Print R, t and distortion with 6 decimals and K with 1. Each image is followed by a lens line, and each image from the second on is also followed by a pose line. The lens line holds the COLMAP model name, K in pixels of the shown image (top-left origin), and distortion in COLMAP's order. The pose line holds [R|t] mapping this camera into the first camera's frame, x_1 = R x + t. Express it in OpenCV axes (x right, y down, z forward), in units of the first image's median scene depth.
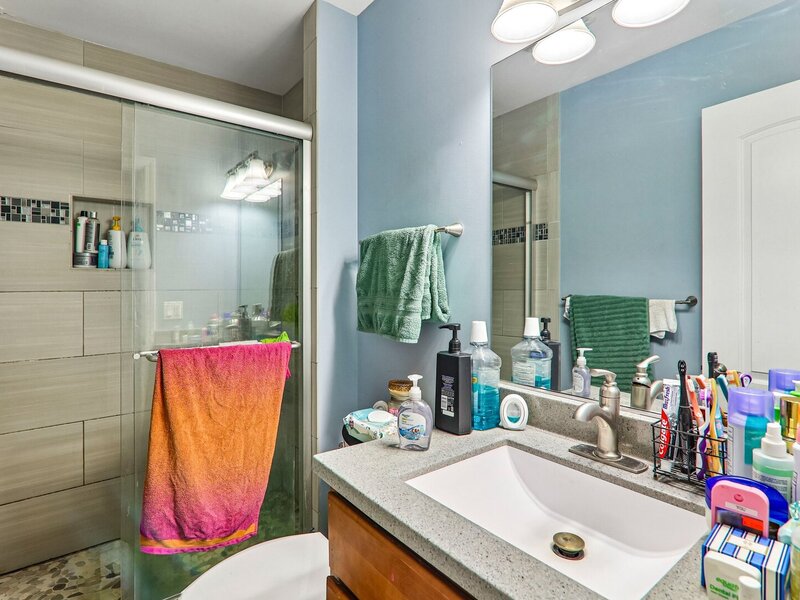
lens RADIAL K [[412.4, 0, 398.0], [0, 412.4, 297.7], [0, 0, 1]] dist [-0.029287, -0.000699]
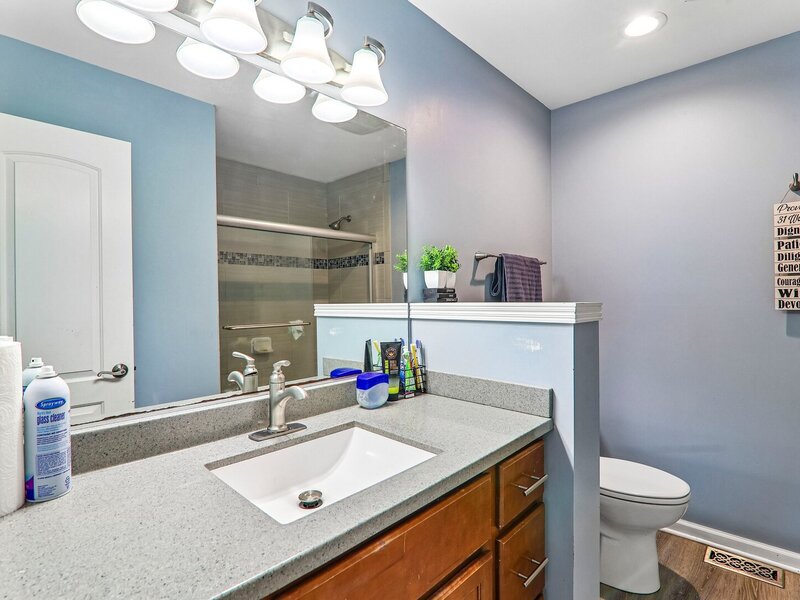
lens RADIAL K [[412.4, 0, 398.2], [0, 412.4, 297.0], [0, 0, 1]] dist [-0.029287, -0.000699]
pose [[-0.164922, -0.009621, 0.986260, -0.799474], [0.006298, 0.999922, 0.010807, -0.031328], [-0.986287, 0.007994, -0.164848, 0.858254]]
